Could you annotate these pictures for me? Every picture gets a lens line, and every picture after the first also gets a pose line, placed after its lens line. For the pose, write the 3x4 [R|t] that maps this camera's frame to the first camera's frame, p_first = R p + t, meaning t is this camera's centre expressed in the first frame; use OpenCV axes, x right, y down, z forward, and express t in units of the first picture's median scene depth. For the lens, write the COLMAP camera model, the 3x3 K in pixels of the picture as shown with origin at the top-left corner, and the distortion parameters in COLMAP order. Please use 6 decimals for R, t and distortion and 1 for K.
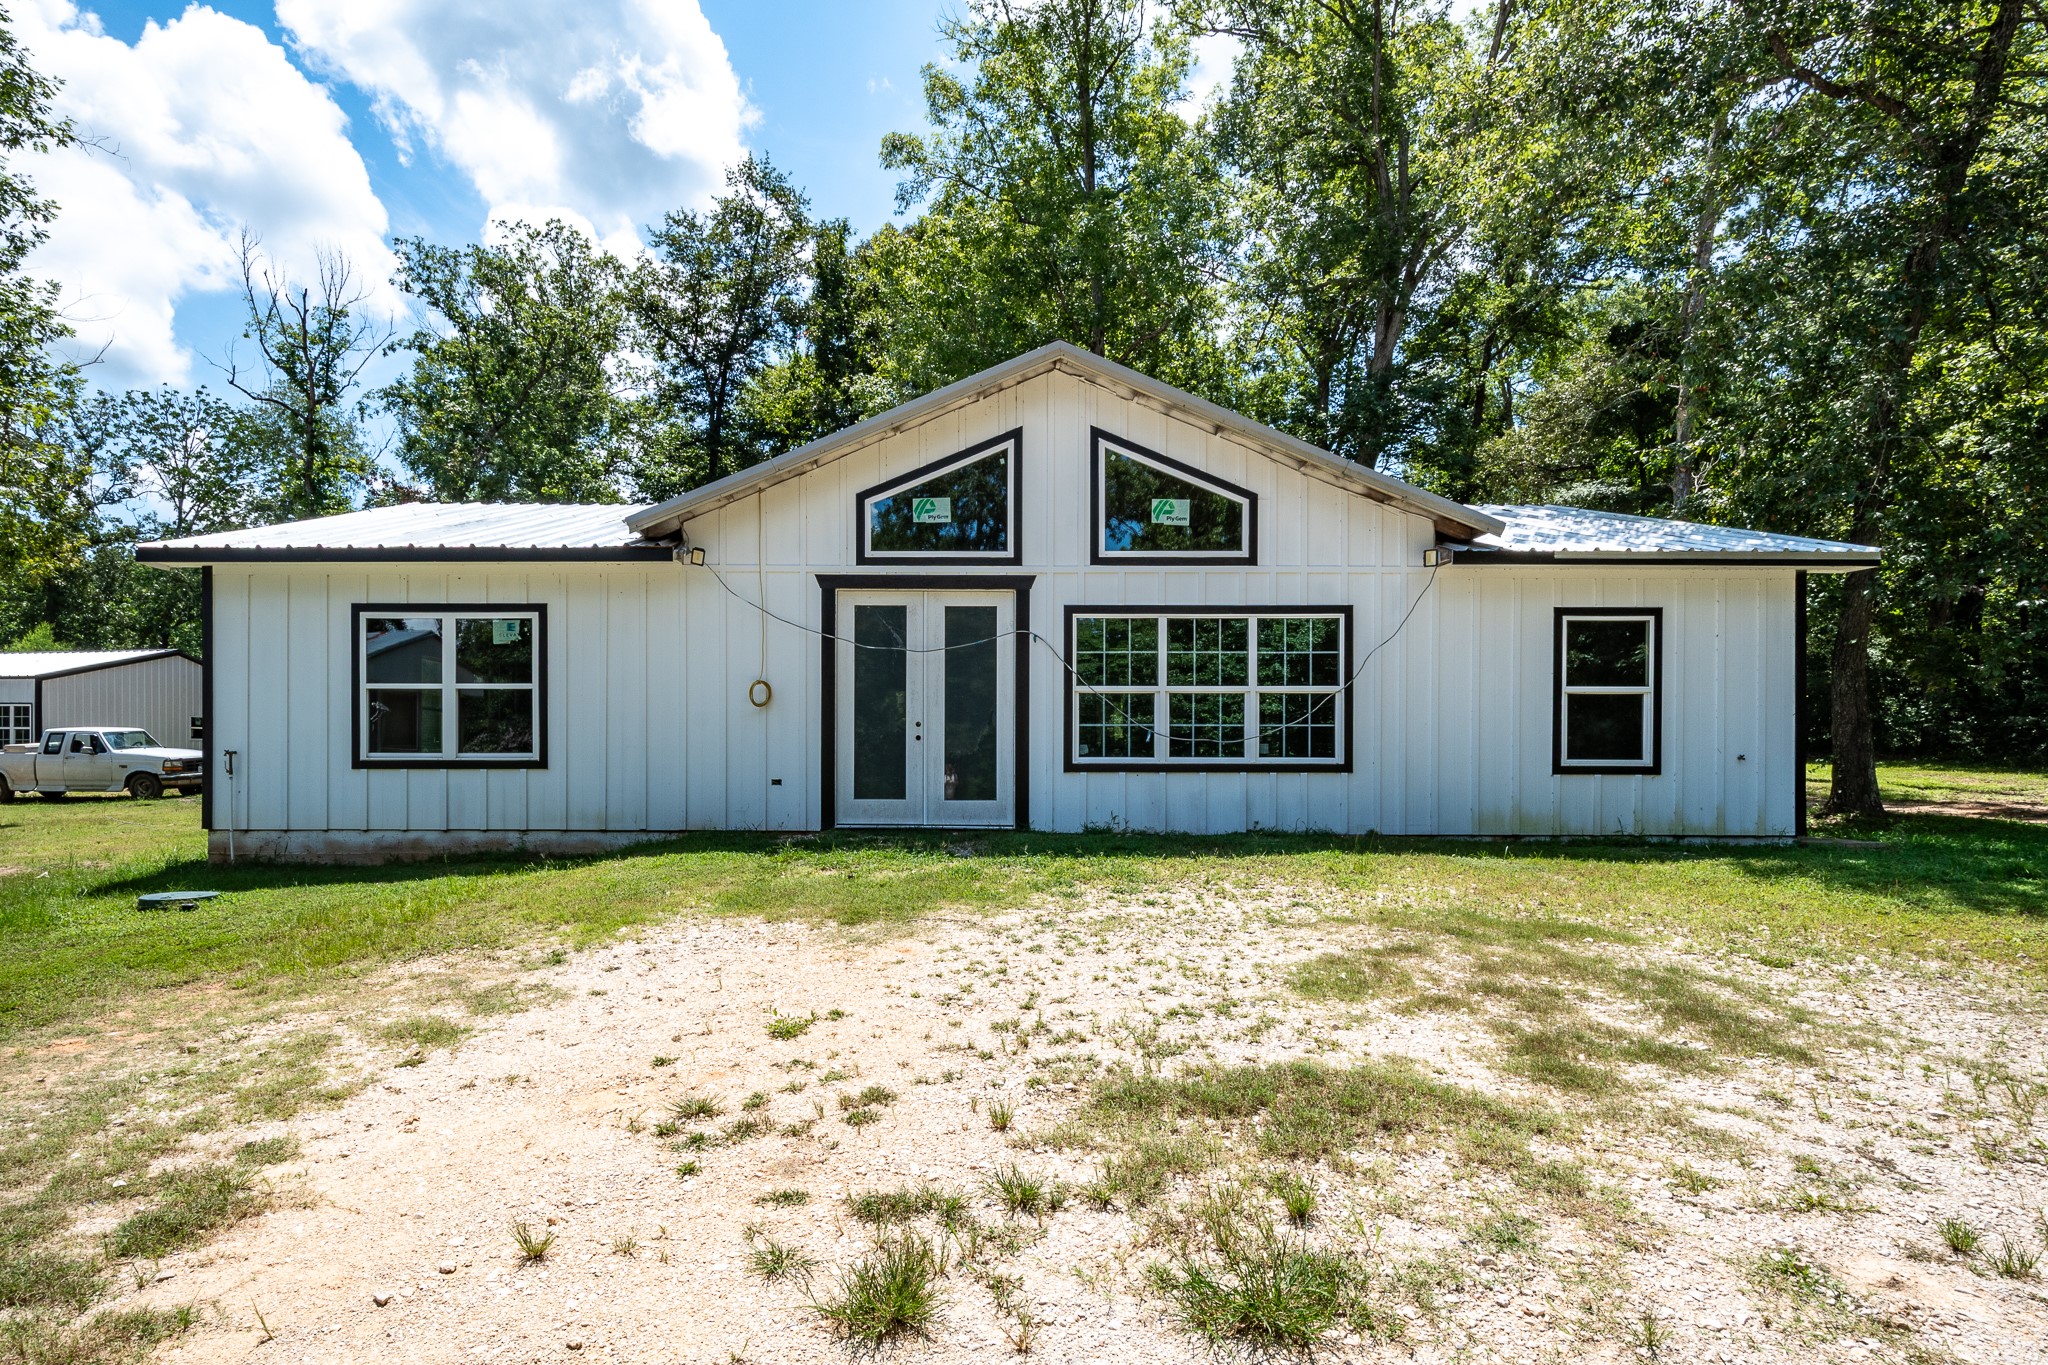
lens RADIAL K [[1370.8, 0, 1022.2], [0, 1370.8, 719.6], [0, 0, 1]] dist [0.002169, 0.000355]
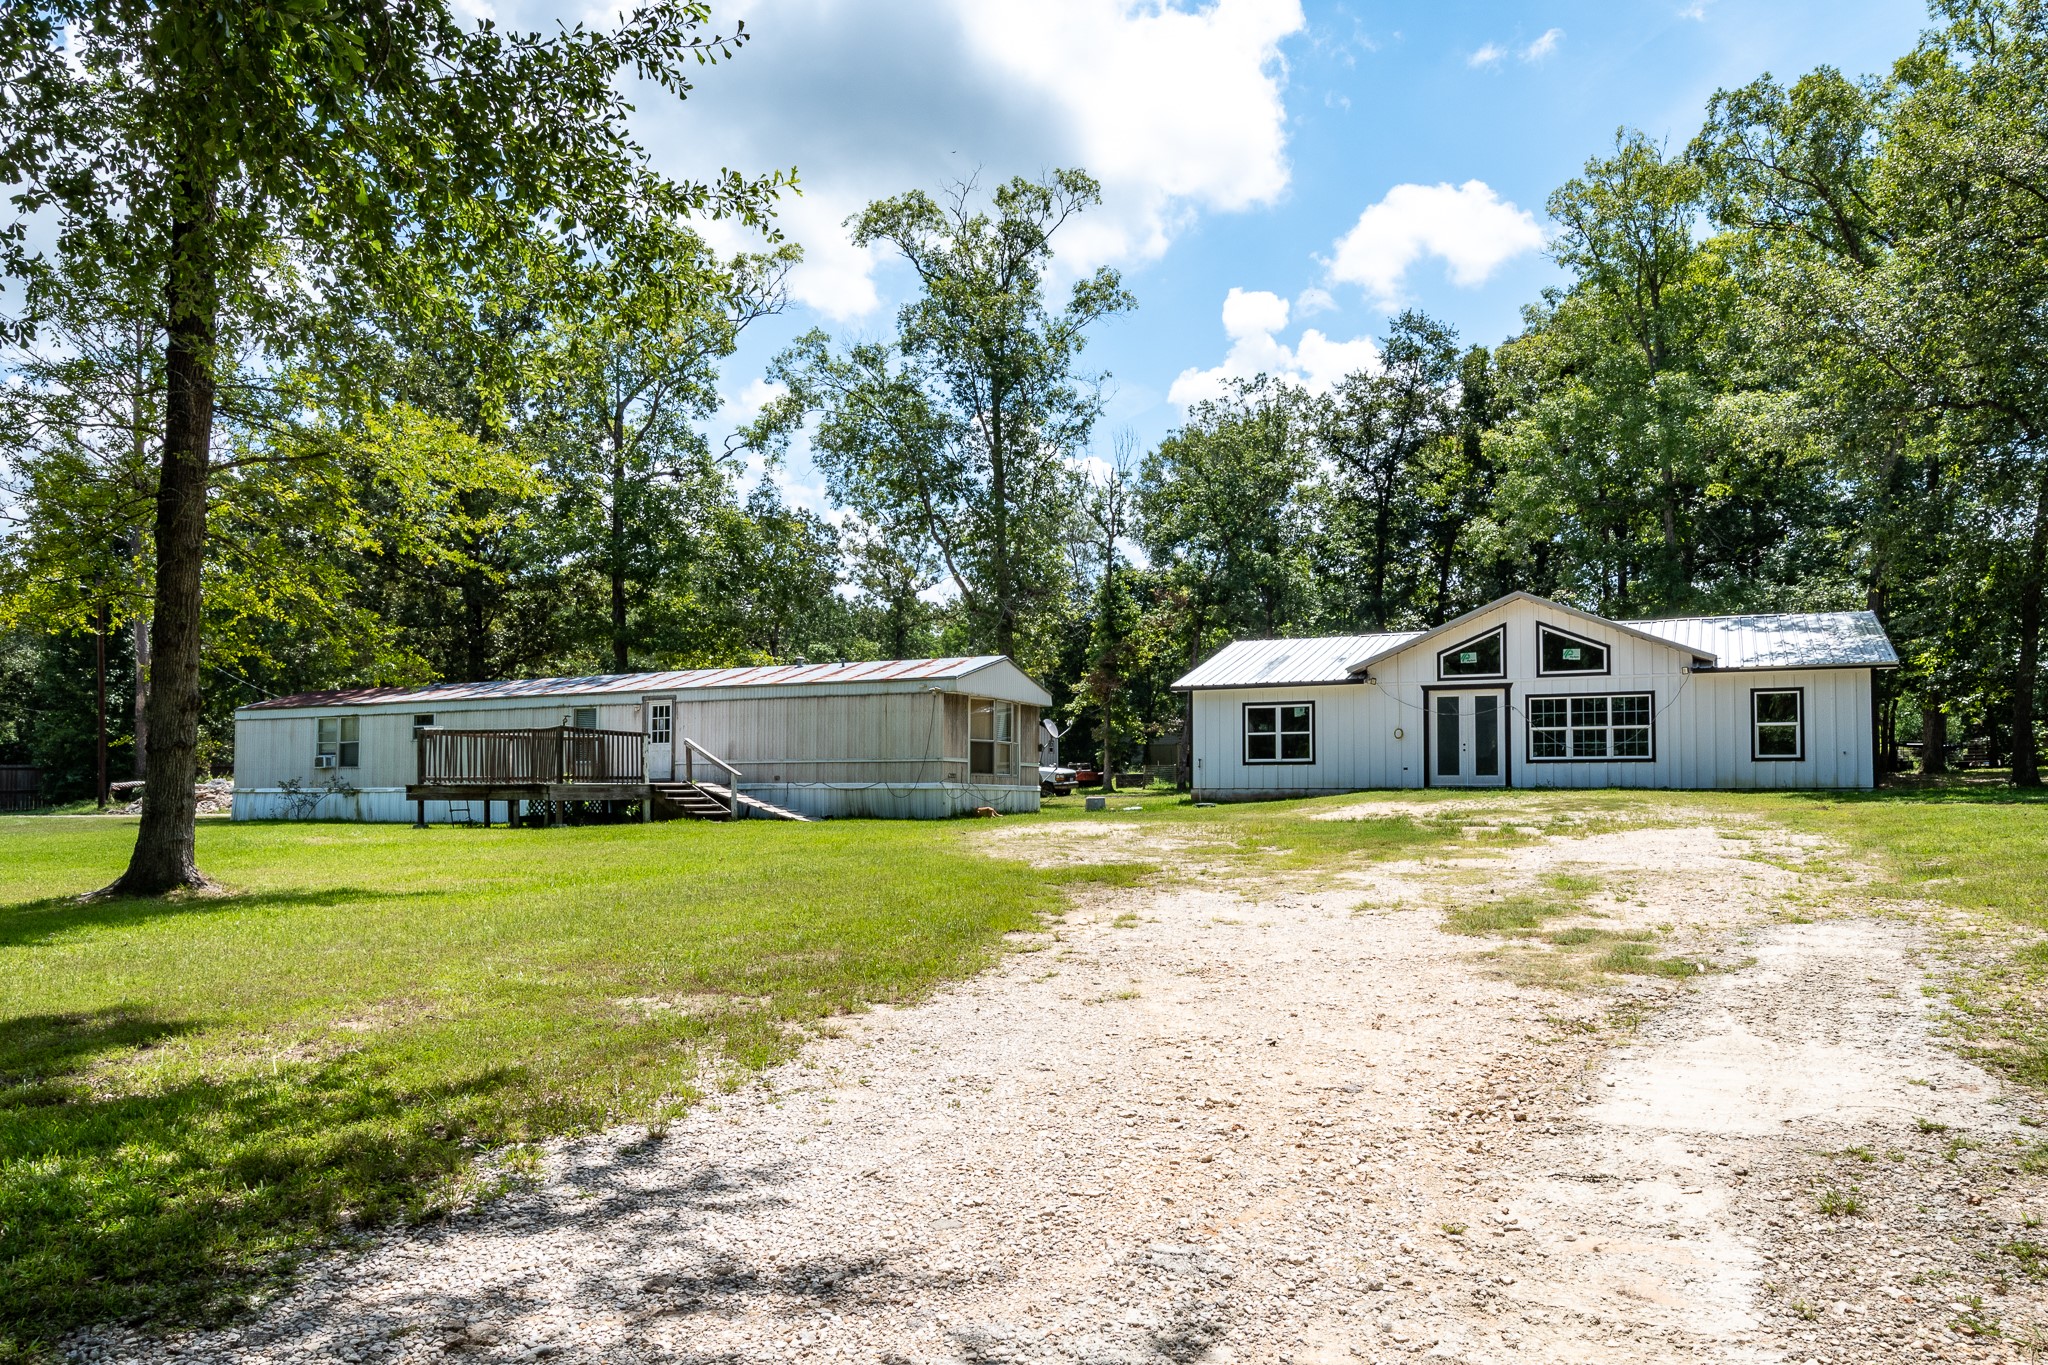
lens RADIAL K [[1454.5, 0, 1023.9], [0, 1454.5, 759.7], [0, 0, 1]] dist [0.059068, -0.000141]
pose [[0.892874, -0.012702, -0.450128, 0.404390], [0.017020, 0.999840, 0.005546, 0.002578], [0.449986, -0.012613, 0.892947, -1.722666]]
